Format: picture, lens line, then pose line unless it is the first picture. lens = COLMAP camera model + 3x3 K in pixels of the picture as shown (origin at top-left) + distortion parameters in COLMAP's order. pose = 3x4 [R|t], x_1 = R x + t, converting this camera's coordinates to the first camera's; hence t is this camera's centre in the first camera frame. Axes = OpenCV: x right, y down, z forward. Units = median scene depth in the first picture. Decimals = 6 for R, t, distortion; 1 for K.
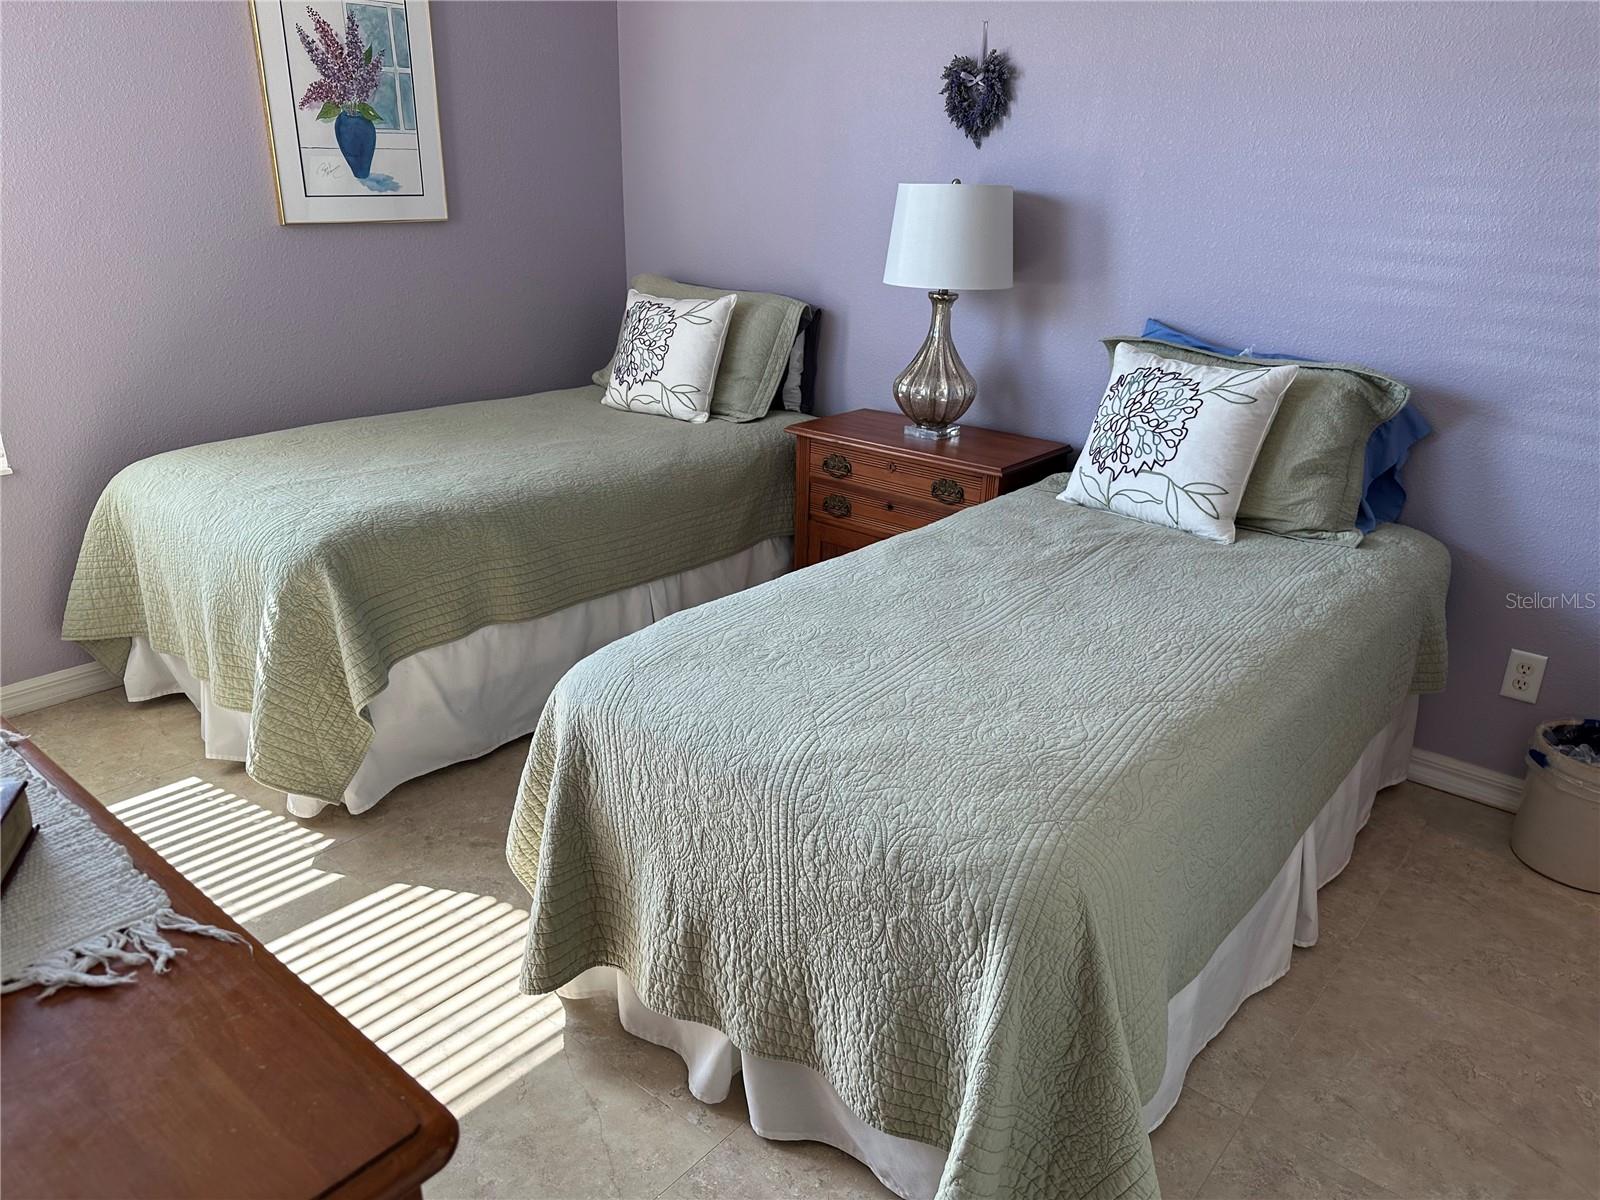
lens RADIAL K [[1115.8, 0, 798.2], [0, 1115.8, 599.1], [0, 0, 1]] dist [0.073145, -0.091264]
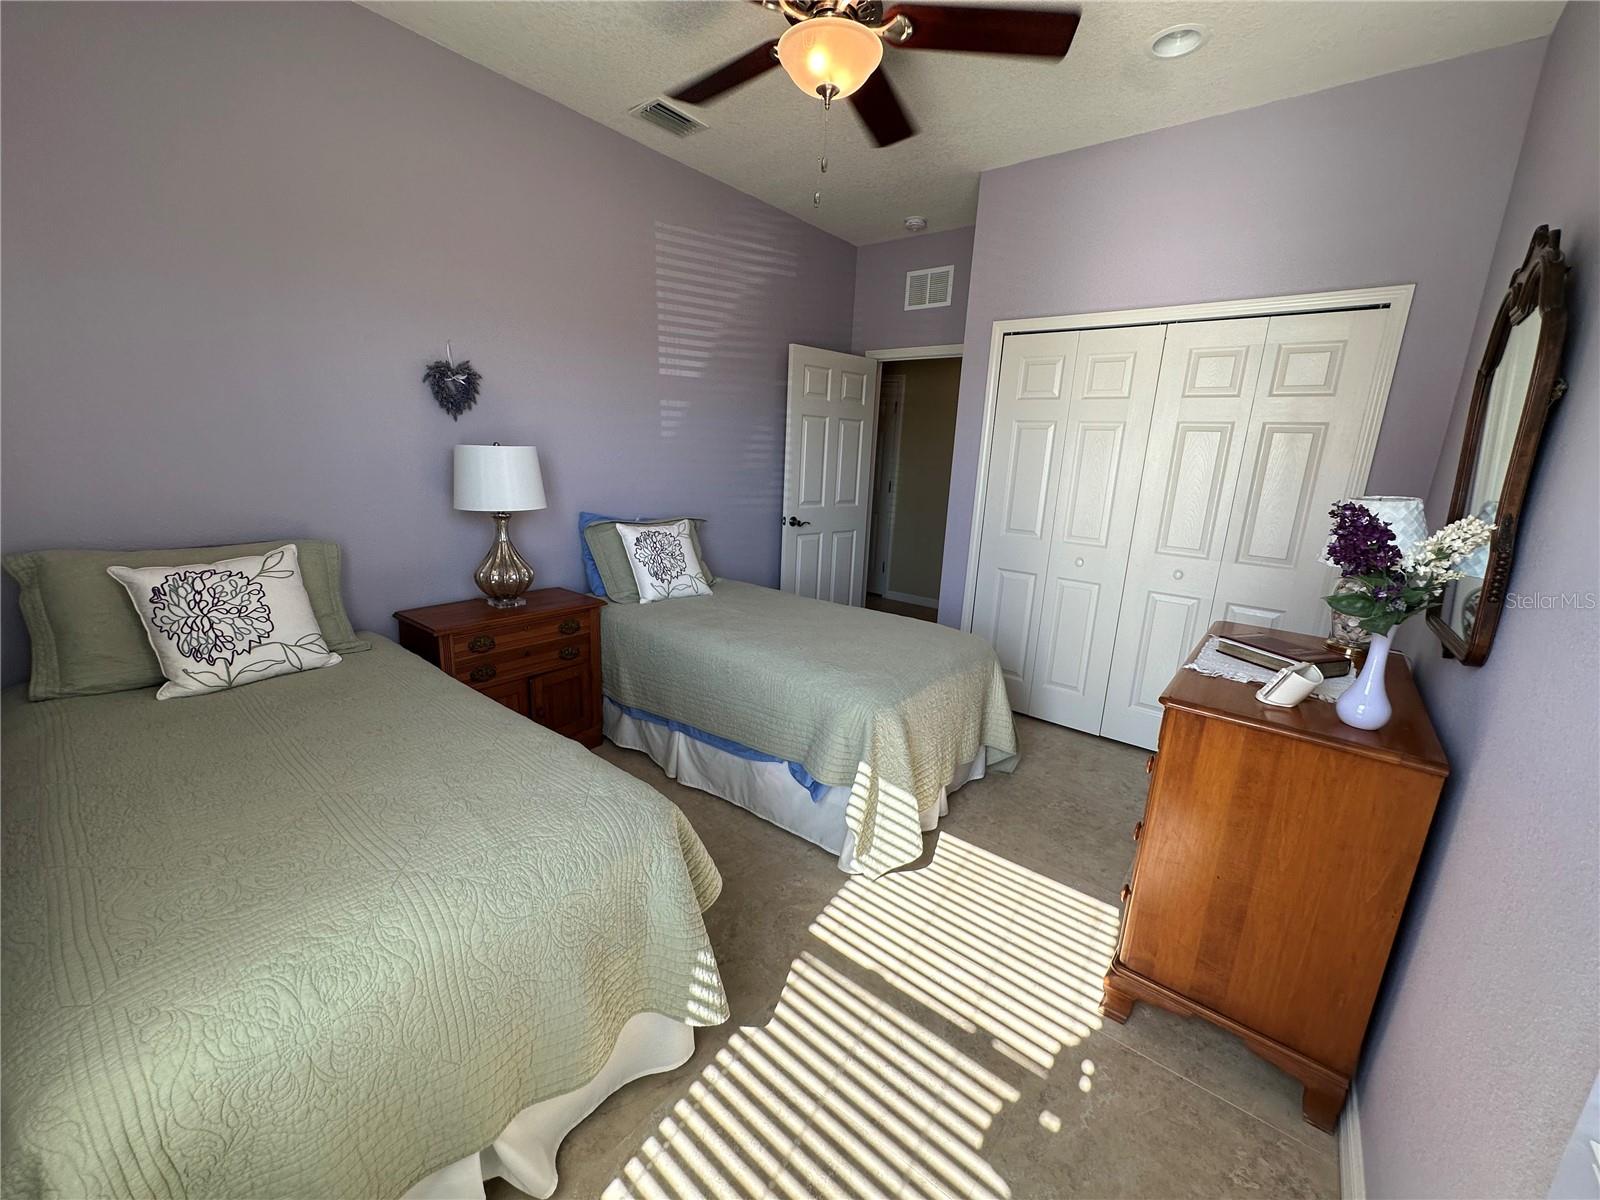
lens RADIAL K [[641.4, 0, 798.1], [0, 641.4, 600.0], [0, 0, 1]] dist [-0.001901, 0.000484]
pose [[-0.014439, -0.246465, 0.969044, -0.657631], [0.328675, 0.914121, 0.237393, -0.211115], [-0.944333, 0.321928, 0.067808, 0.527214]]
